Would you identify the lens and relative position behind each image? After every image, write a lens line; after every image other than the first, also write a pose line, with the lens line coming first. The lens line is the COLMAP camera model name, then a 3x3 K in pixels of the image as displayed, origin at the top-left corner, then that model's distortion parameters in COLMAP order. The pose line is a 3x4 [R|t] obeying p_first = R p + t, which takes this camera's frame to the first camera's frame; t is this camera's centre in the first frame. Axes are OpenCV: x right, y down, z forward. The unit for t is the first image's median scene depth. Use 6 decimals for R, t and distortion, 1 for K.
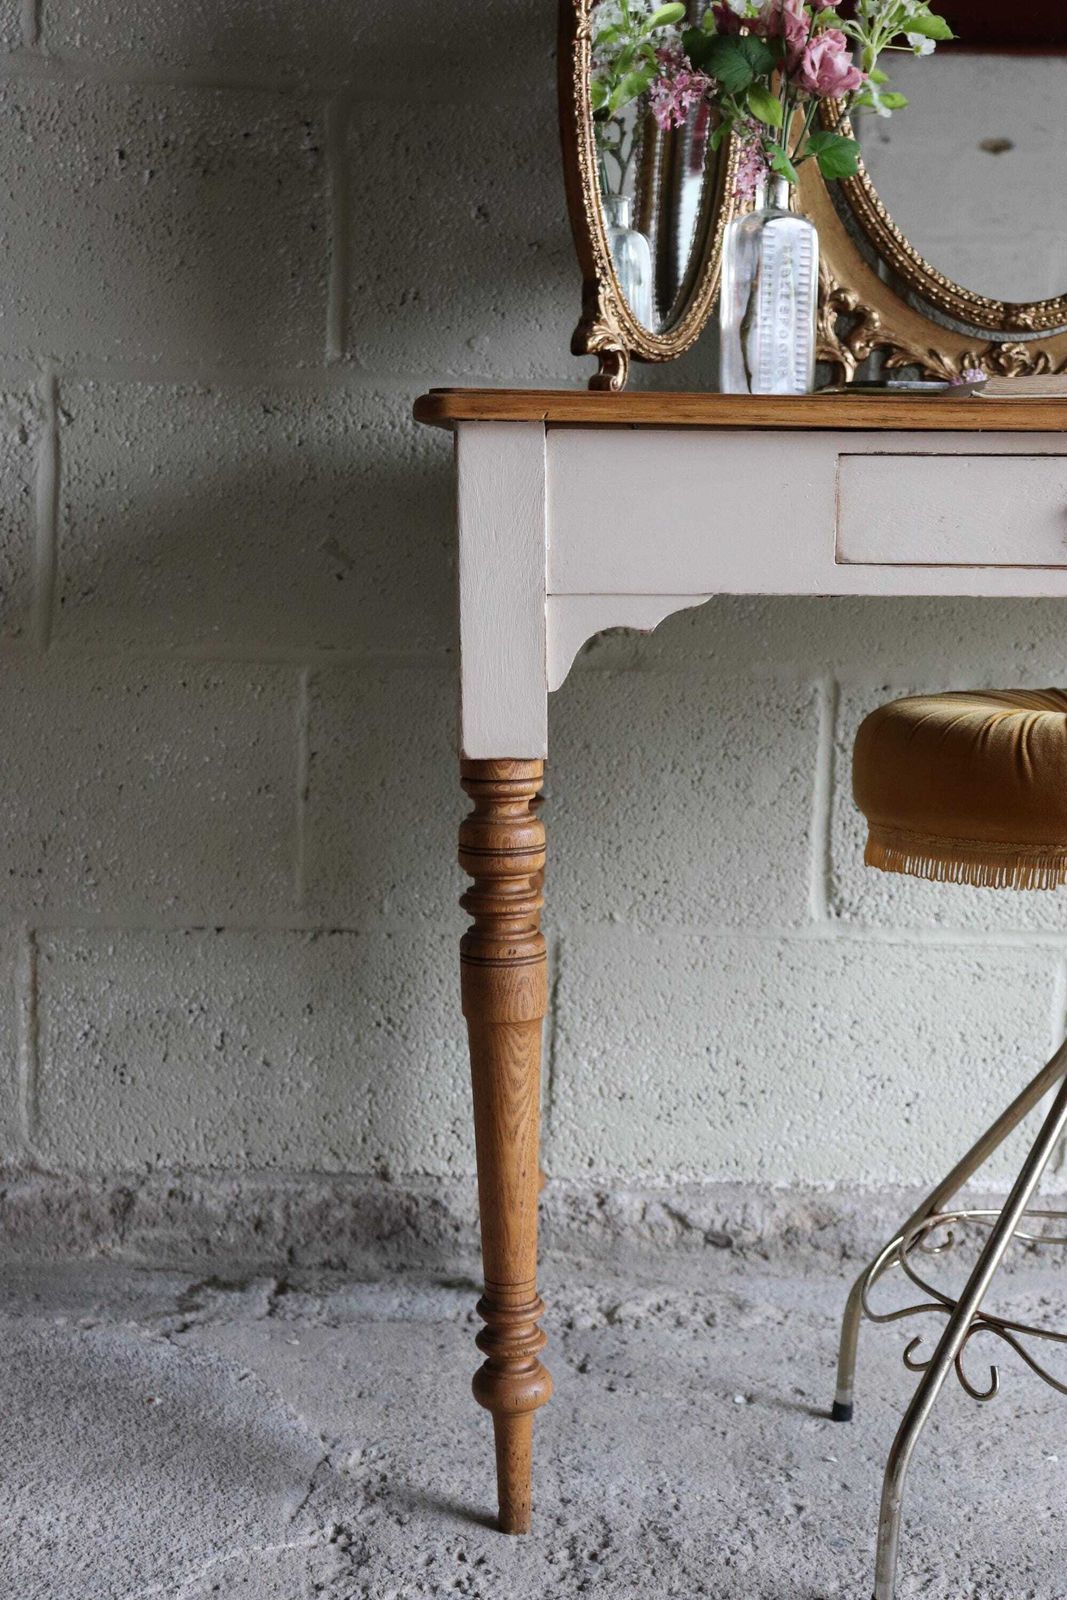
lens RADIAL K [[2161.4, 0, 536.9], [0, 2161.4, 798.1], [0, 0, 1]] dist [0.035207, 0.000000]
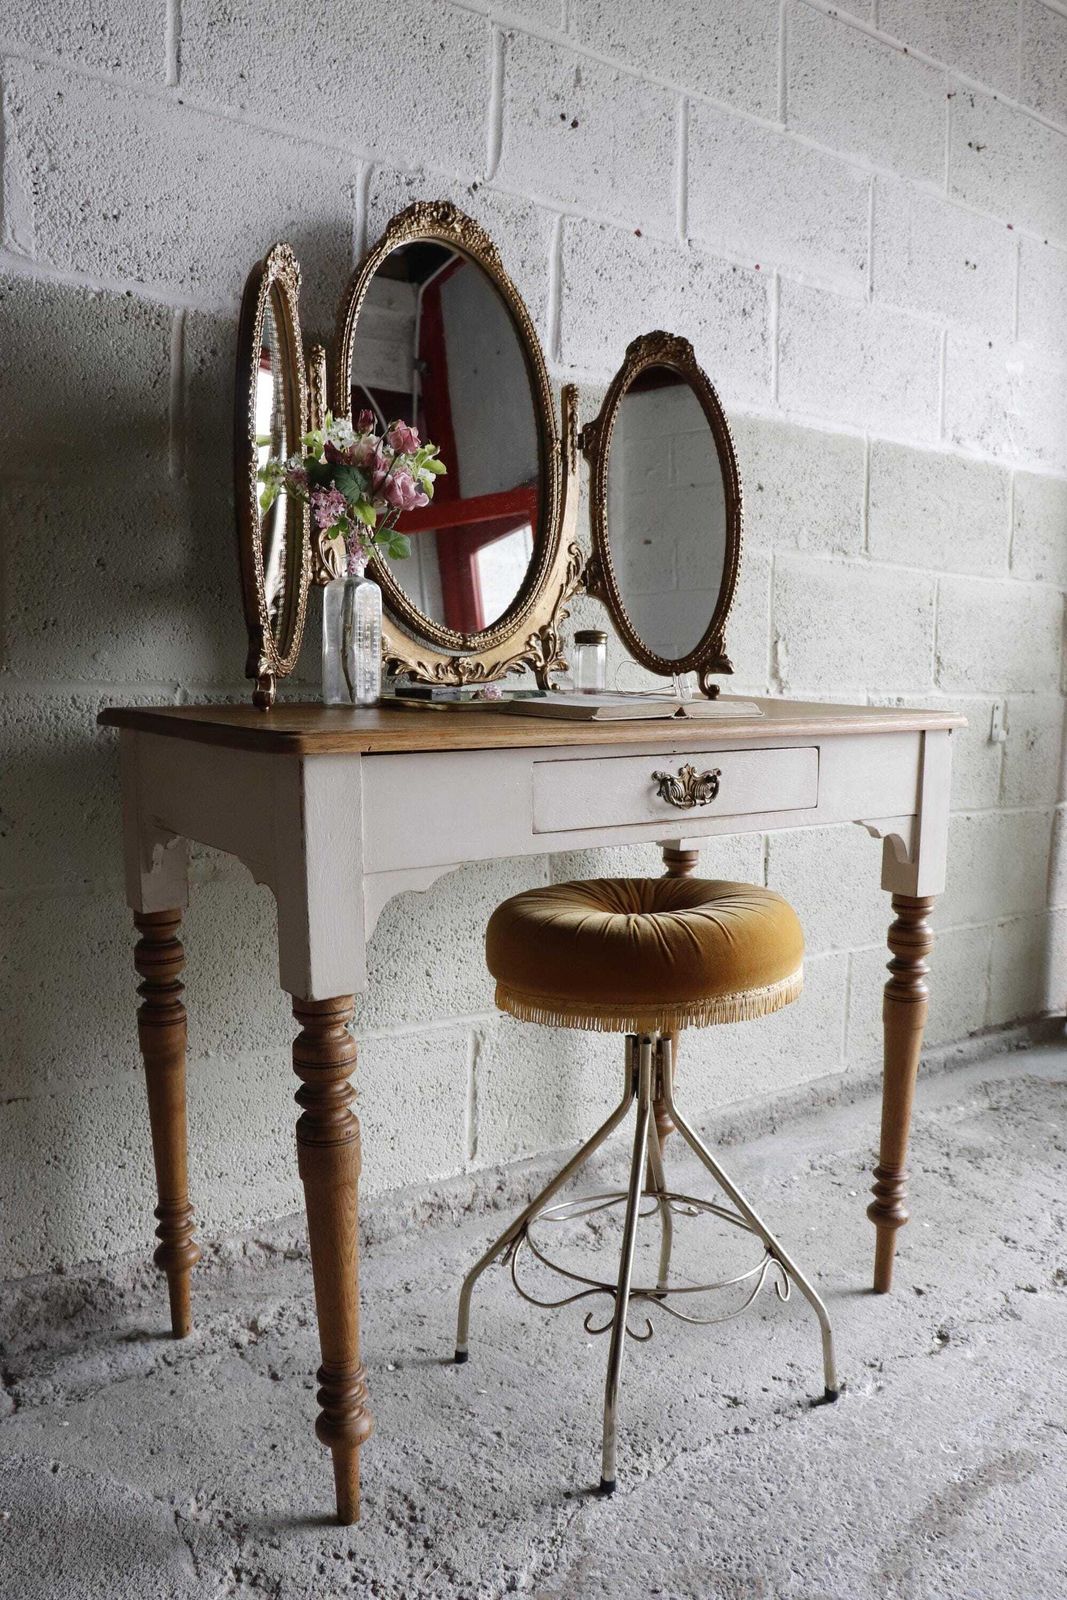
lens RADIAL K [[1303.8, 0, 538.7], [0, 1303.8, 796.4], [0, 0, 1]] dist [-0.172336, 0.140401]
pose [[0.808888, -0.071104, 0.583647, -0.297031], [0.088850, 0.996043, -0.001793, -0.102448], [-0.581210, 0.053308, 0.812006, 0.203444]]
